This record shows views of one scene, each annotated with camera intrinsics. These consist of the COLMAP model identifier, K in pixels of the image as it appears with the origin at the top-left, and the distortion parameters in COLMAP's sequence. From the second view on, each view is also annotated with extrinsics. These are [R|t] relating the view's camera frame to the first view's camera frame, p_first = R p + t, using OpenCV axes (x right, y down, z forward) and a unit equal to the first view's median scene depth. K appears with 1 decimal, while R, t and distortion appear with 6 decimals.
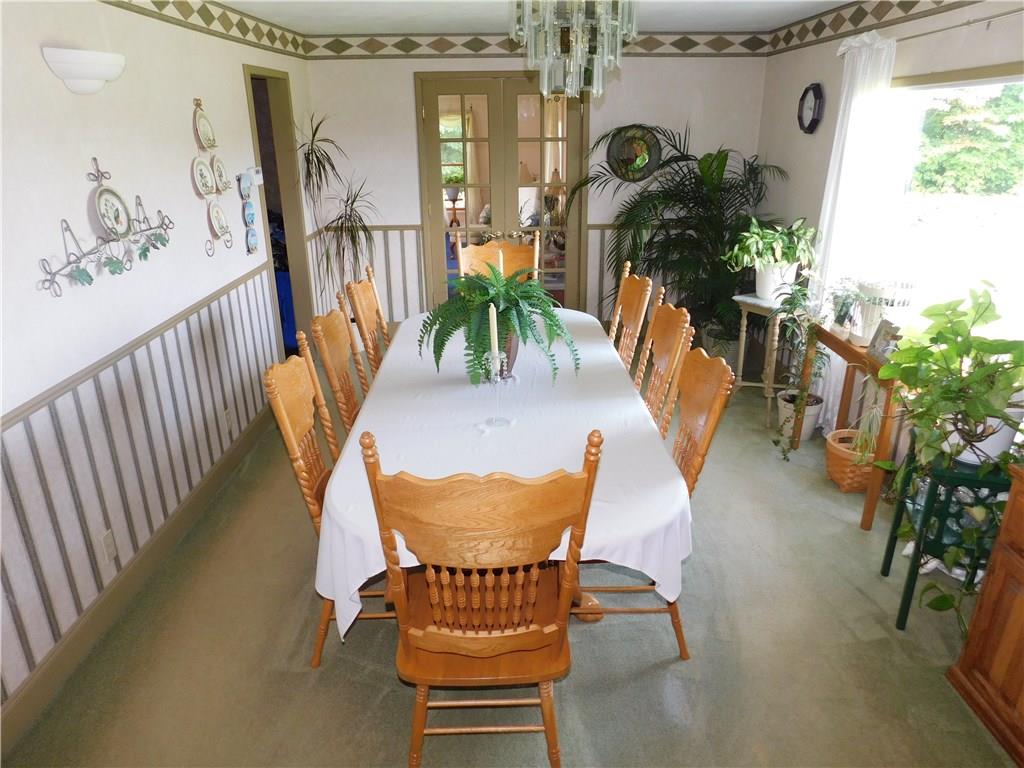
lens RADIAL K [[706.0, 0, 509.8], [0, 706.0, 388.4], [0, 0, 1]] dist [-0.051015, 0.050879]
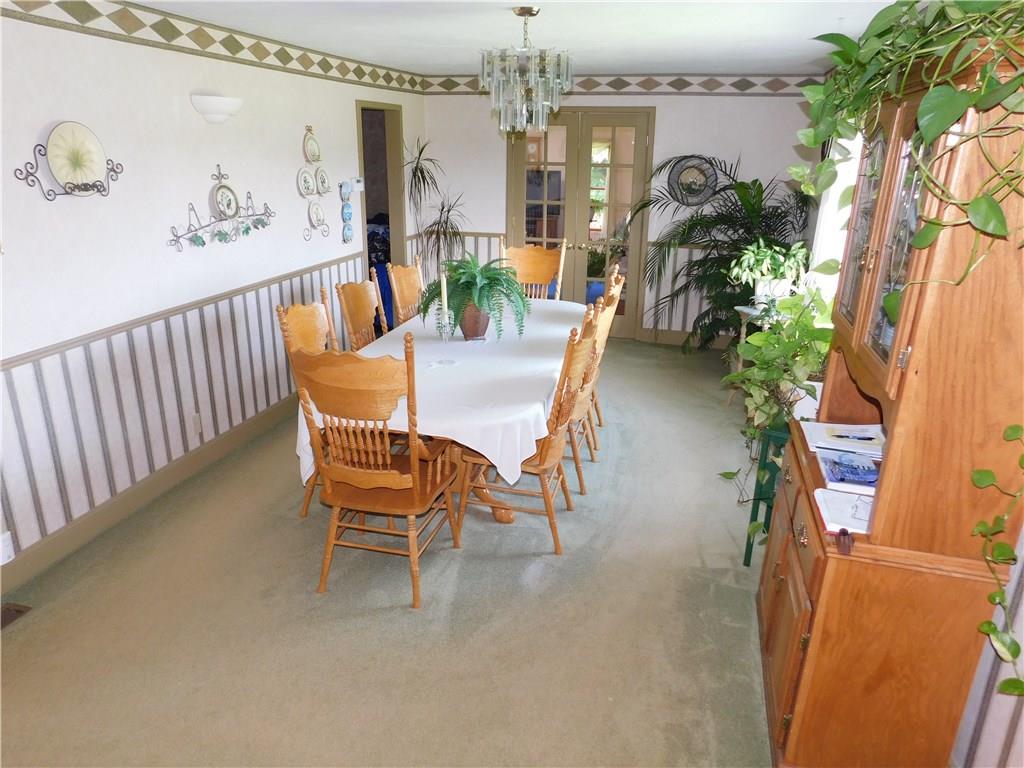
lens RADIAL K [[706.0, 0, 514.3], [0, 706.0, 387.2], [0, 0, 1]] dist [-0.051015, 0.050879]
pose [[0.967710, 0.104325, -0.229465, 0.281939], [-0.112394, 0.993412, -0.022344, 0.073101], [0.225622, 0.047413, 0.973060, -0.202138]]
